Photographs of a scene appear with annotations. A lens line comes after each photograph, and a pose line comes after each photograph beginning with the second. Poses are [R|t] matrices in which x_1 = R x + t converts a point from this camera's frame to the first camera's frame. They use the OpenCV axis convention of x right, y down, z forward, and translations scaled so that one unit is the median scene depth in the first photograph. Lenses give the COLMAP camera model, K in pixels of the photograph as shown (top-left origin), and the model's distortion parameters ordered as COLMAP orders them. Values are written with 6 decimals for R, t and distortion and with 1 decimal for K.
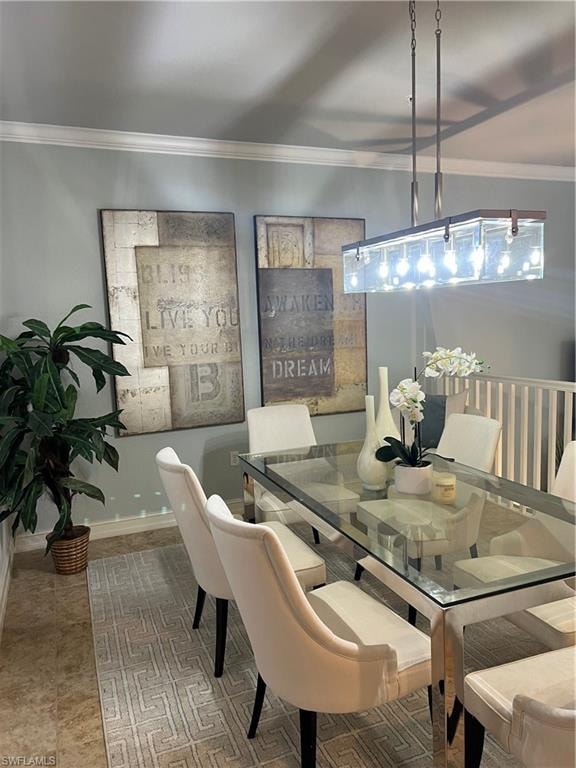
lens RADIAL K [[608.7, 0, 298.7], [0, 608.7, 412.3], [0, 0, 1]] dist [0.004089, -0.054801]
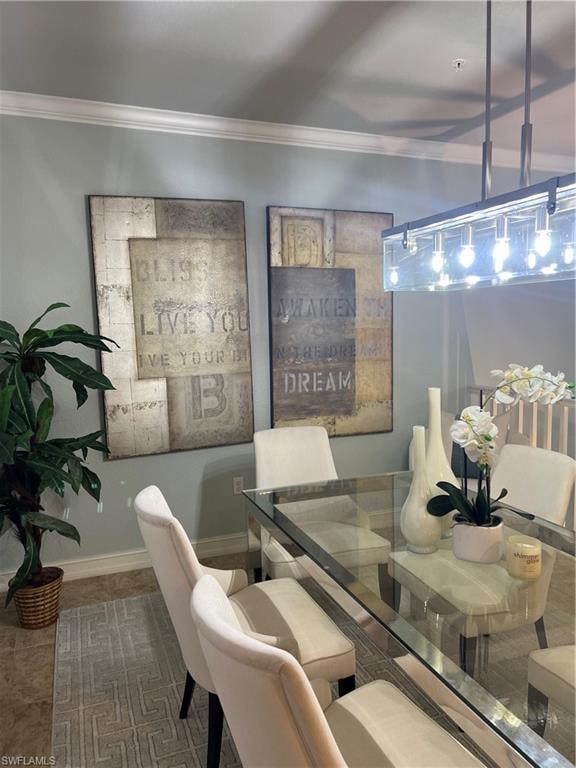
lens RADIAL K [[569.9, 0, 289.1], [0, 569.9, 400.9], [0, 0, 1]] dist [0.004686, -0.046153]
pose [[0.999583, 0.019037, -0.021727, -0.020168], [-0.019592, 0.999480, -0.025622, -0.026917], [0.021228, 0.026037, 0.999436, 0.208293]]
